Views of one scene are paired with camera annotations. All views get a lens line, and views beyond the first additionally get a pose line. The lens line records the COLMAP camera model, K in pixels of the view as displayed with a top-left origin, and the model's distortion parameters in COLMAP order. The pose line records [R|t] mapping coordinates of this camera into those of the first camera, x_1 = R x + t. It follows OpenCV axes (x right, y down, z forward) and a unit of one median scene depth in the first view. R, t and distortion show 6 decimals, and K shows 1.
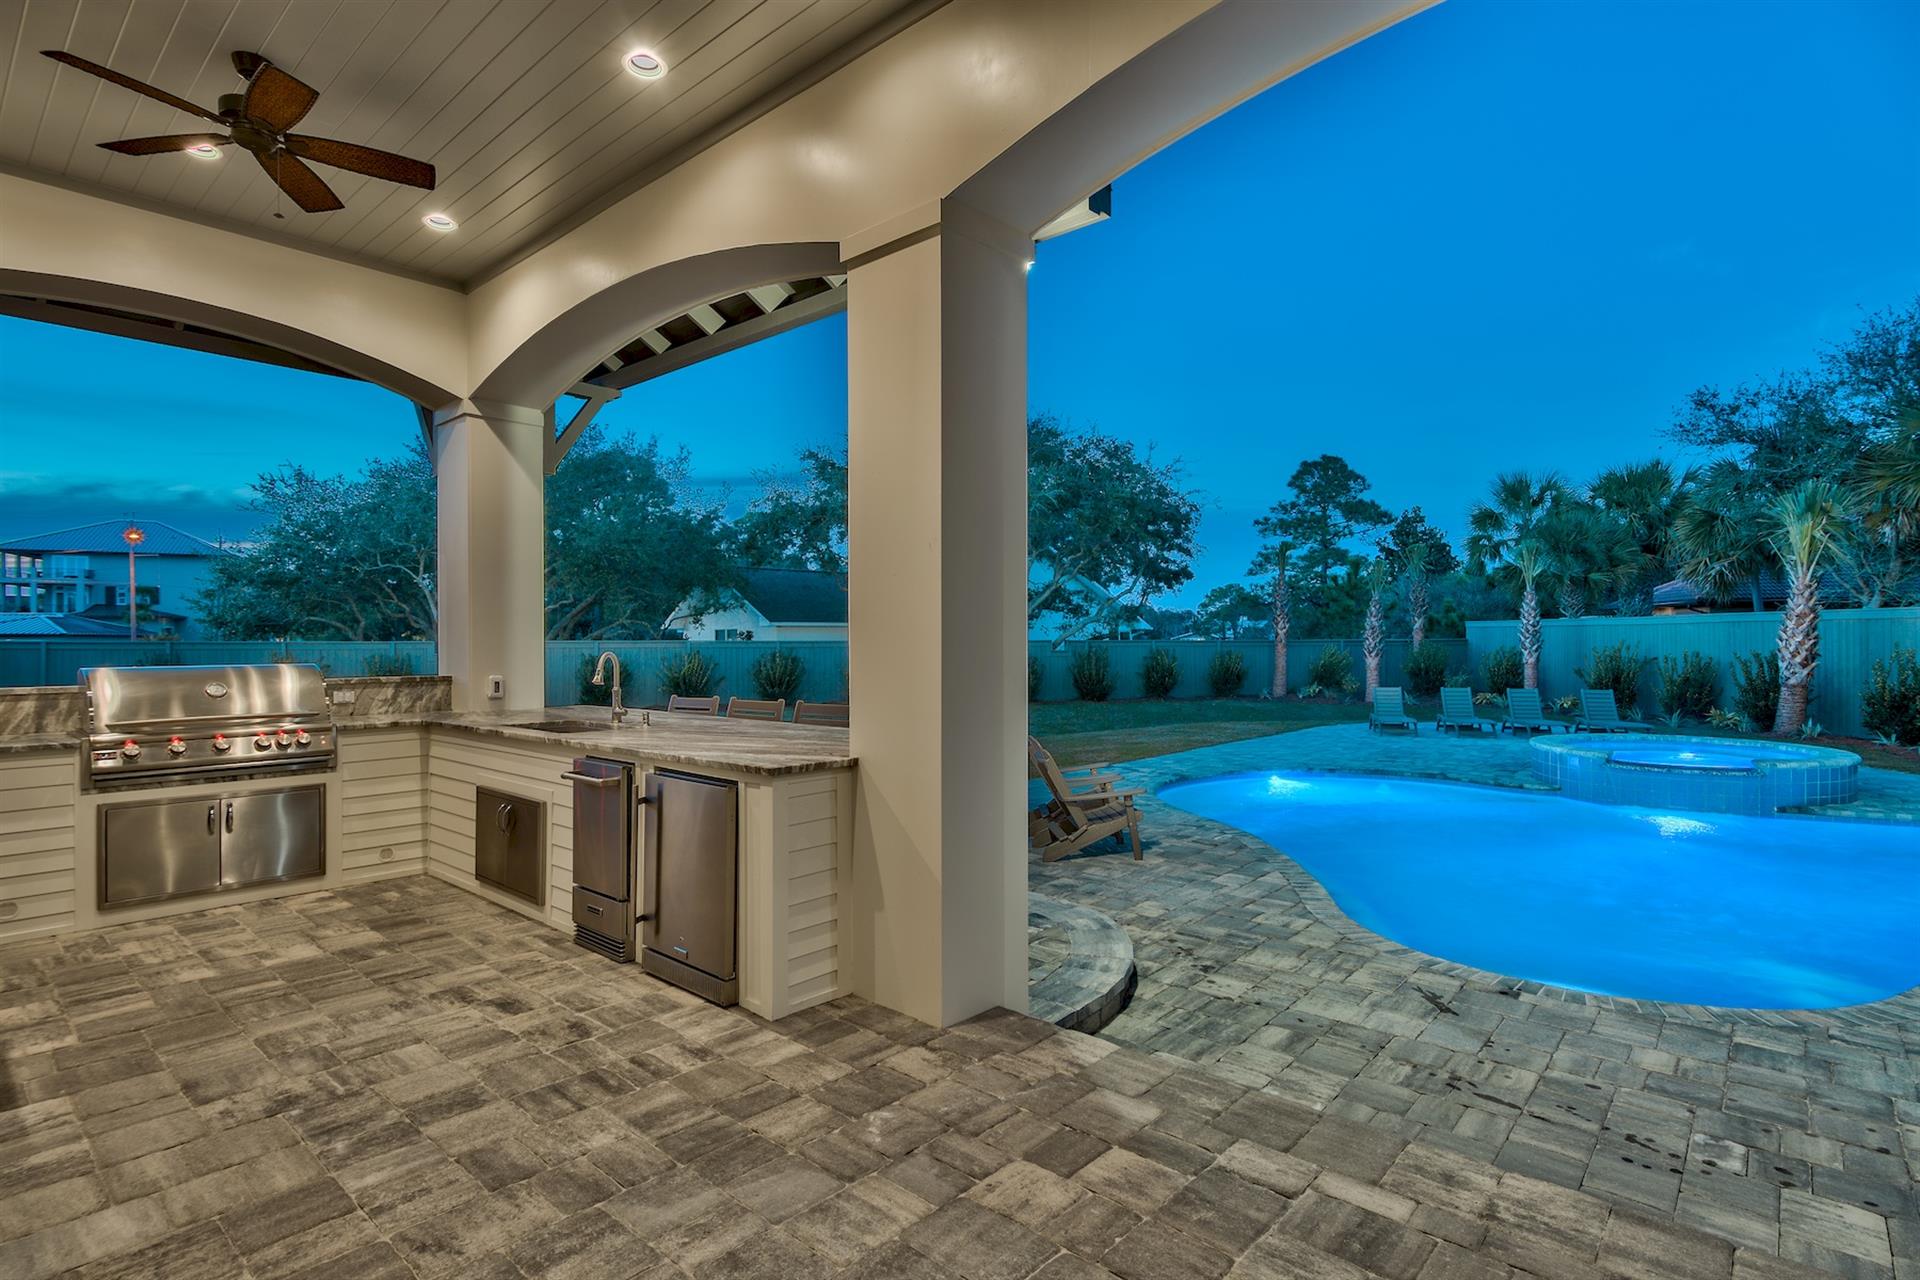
lens RADIAL K [[956.9, 0, 960.0], [0, 956.9, 640.0], [0, 0, 1]] dist [-0.001680, 0.000102]
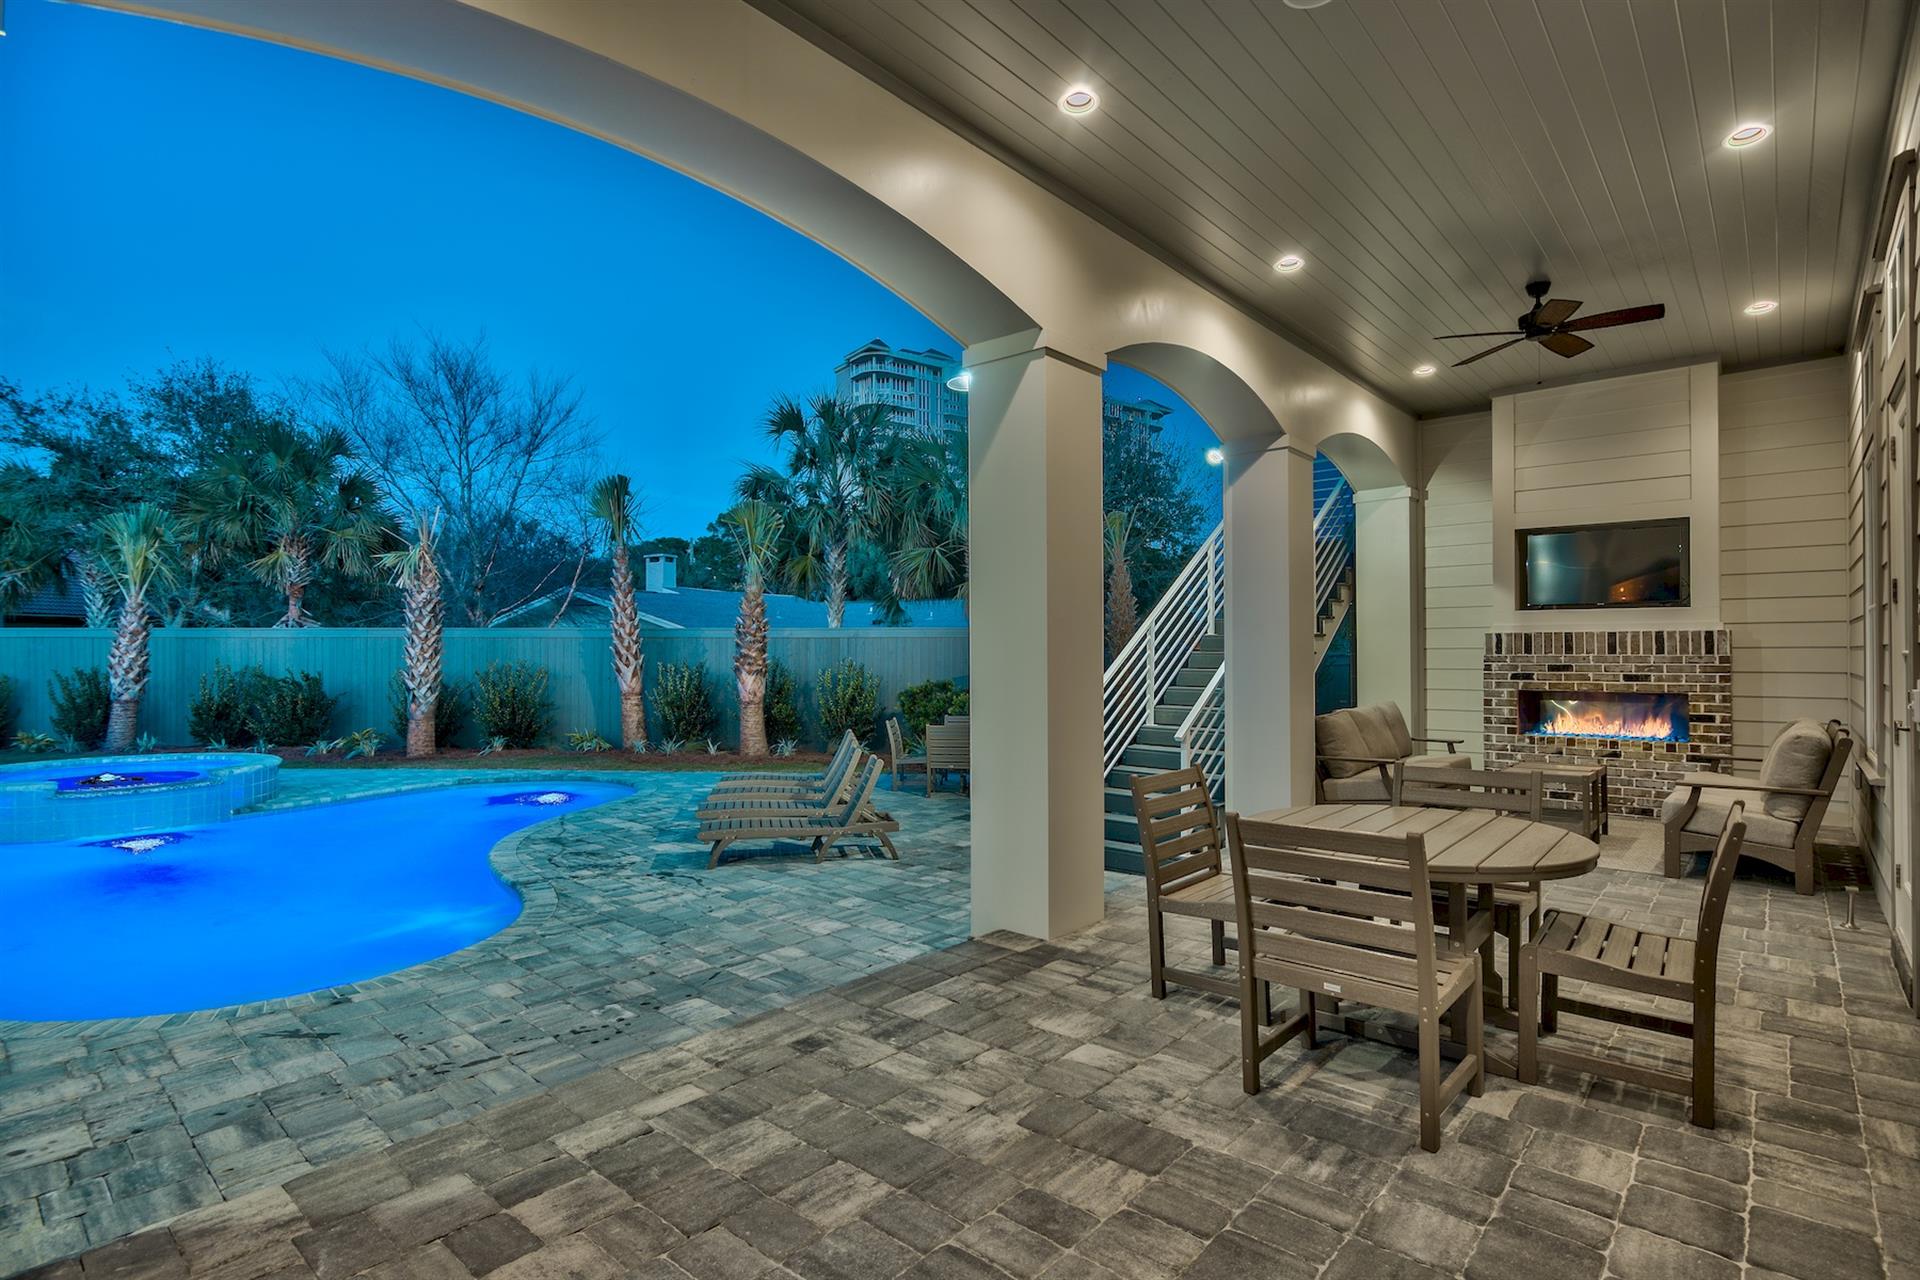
lens RADIAL K [[956.9, 0, 960.0], [0, 956.9, 640.0], [0, 0, 1]] dist [-0.001680, 0.000102]
pose [[-0.008889, 0.017134, 0.999814, -0.449302], [0.000877, 0.999853, -0.017127, 0.001446], [-0.999960, 0.000725, -0.008903, 0.339023]]
